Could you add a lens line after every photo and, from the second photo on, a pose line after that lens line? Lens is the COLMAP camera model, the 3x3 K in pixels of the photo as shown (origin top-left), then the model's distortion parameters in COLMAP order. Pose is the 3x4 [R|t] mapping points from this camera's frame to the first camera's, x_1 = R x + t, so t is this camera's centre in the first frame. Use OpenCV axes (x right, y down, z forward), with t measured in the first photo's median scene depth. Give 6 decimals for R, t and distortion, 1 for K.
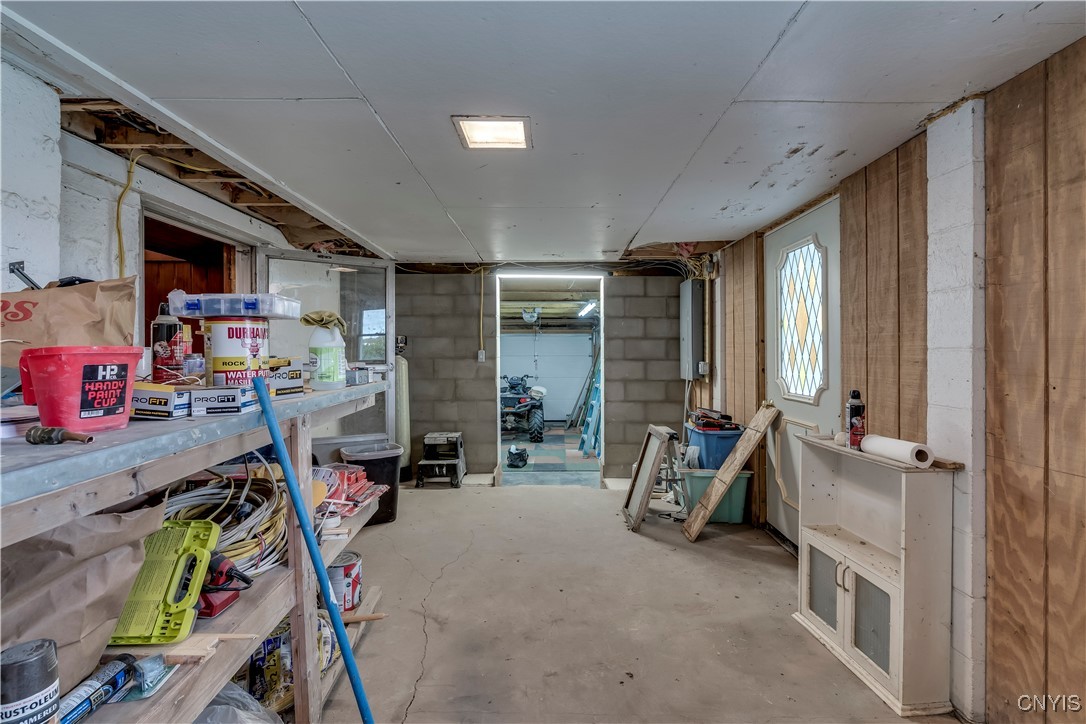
lens RADIAL K [[492.4, 0, 546.0], [0, 492.4, 356.3], [0, 0, 1]] dist [-0.008105, 0.003366]
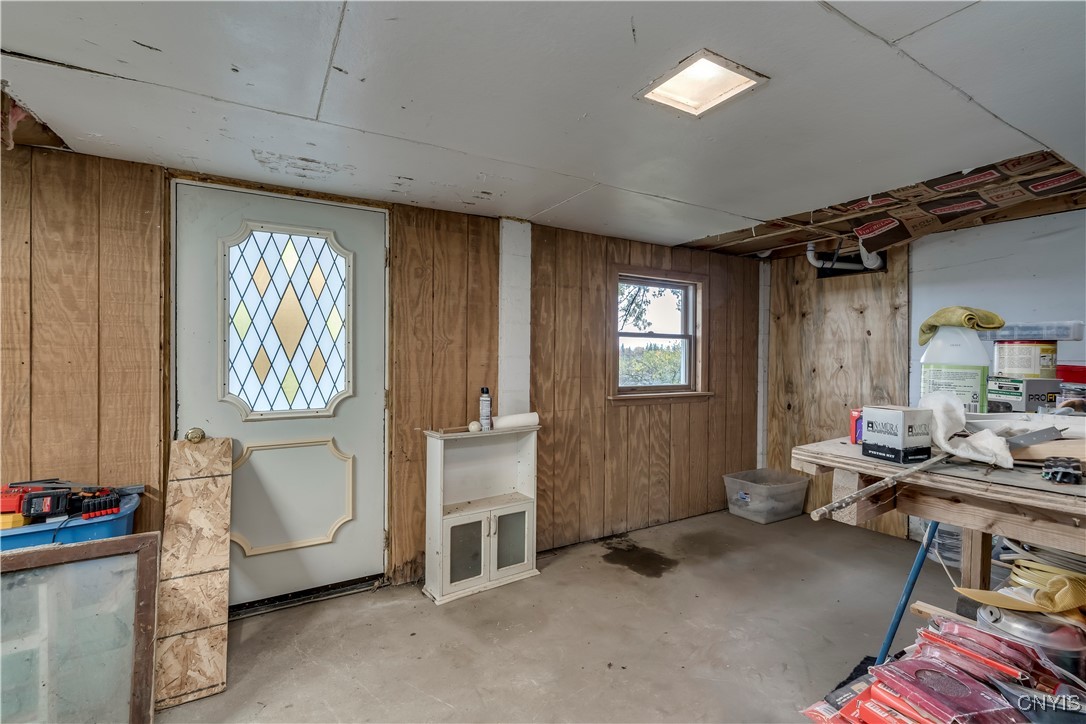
lens RADIAL K [[492.4, 0, 544.5], [0, 492.4, 355.2], [0, 0, 1]] dist [-0.008105, 0.003366]
pose [[-0.512675, -0.012977, 0.858485, -0.577059], [-0.000736, 0.999892, 0.014675, -0.038134], [-0.858582, 0.006891, -0.512629, 1.446601]]
